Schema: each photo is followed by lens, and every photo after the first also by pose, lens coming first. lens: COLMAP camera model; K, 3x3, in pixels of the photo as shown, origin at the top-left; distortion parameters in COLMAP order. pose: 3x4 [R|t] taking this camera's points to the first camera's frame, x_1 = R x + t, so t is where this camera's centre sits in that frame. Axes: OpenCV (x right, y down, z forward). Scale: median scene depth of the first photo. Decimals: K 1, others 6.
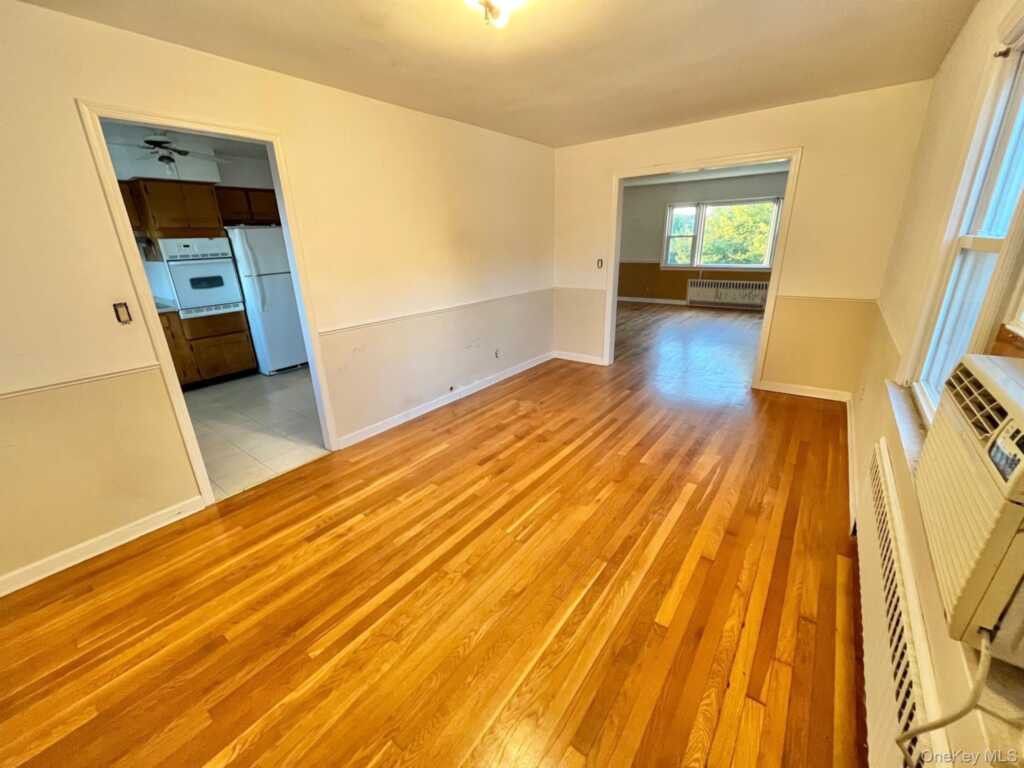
lens RADIAL K [[414.0, 0, 512.0], [0, 414.0, 384.0], [0, 0, 1]] dist [-0.003972, -0.000250]
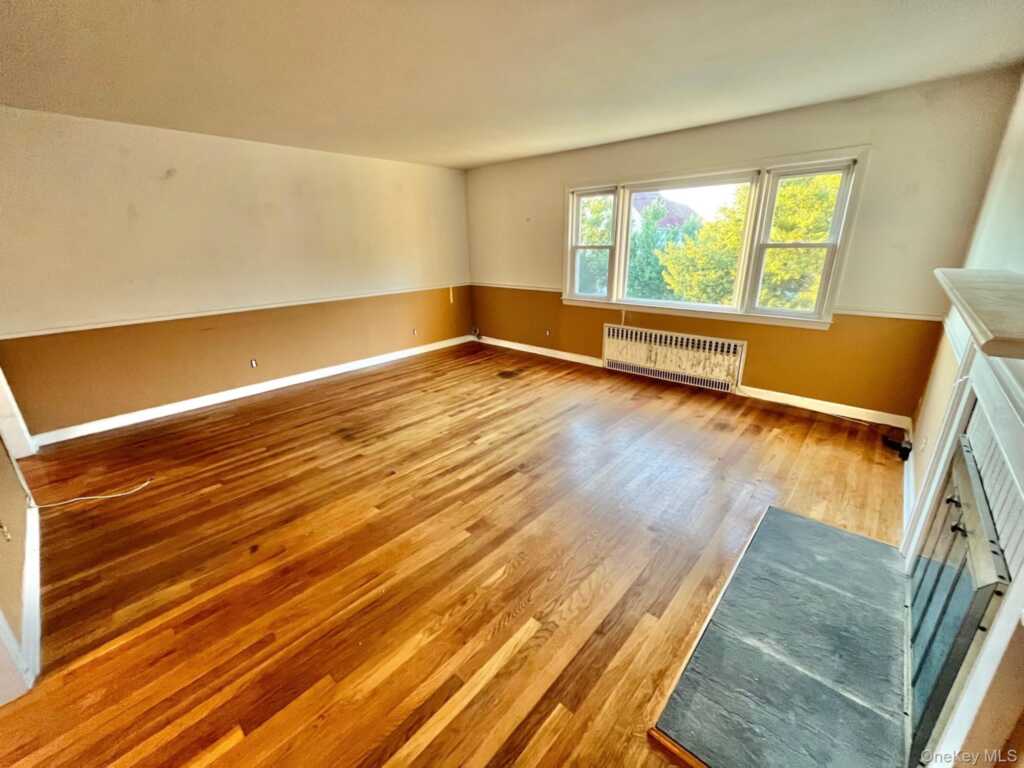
lens RADIAL K [[414.0, 0, 512.0], [0, 414.0, 384.0], [0, 0, 1]] dist [-0.003972, -0.000250]
pose [[0.995705, 0.041941, -0.082532, 1.047041], [-0.042597, 0.999073, -0.006197, -0.484994], [0.082196, 0.009686, 0.996569, 1.282055]]
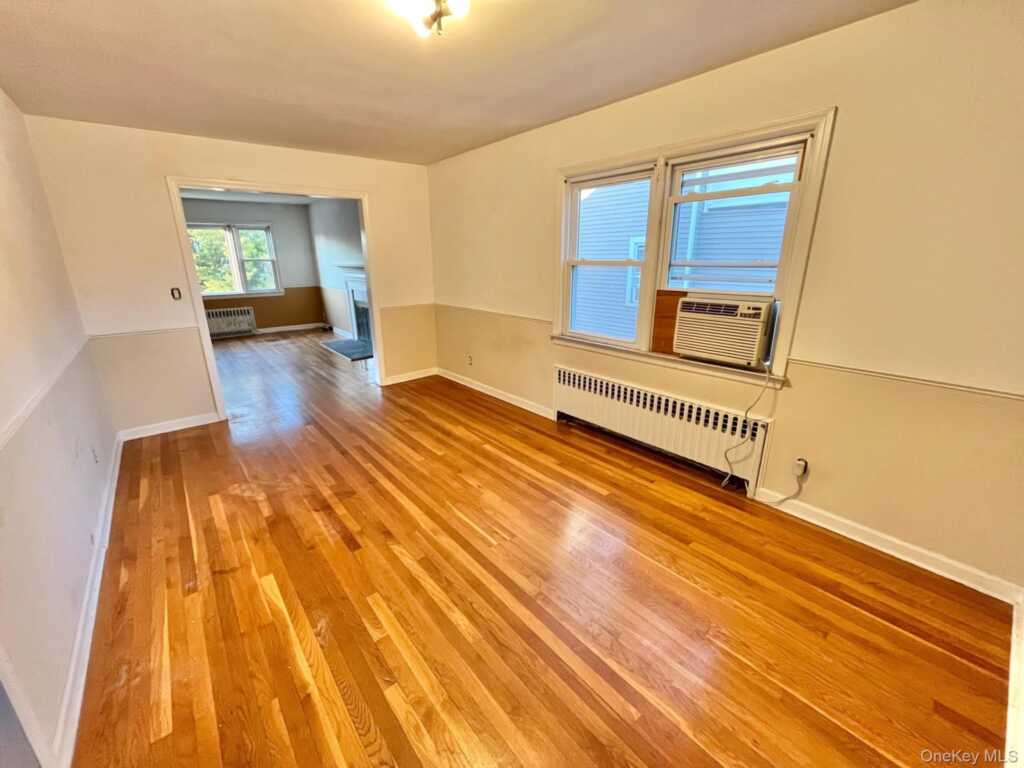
lens RADIAL K [[414.0, 0, 512.0], [0, 414.0, 384.0], [0, 0, 1]] dist [-0.003972, -0.000250]
pose [[0.225130, -0.258314, 0.939463, -0.630316], [0.319296, 0.930530, 0.179343, -0.127051], [-0.920525, 0.259591, 0.291969, 0.429030]]
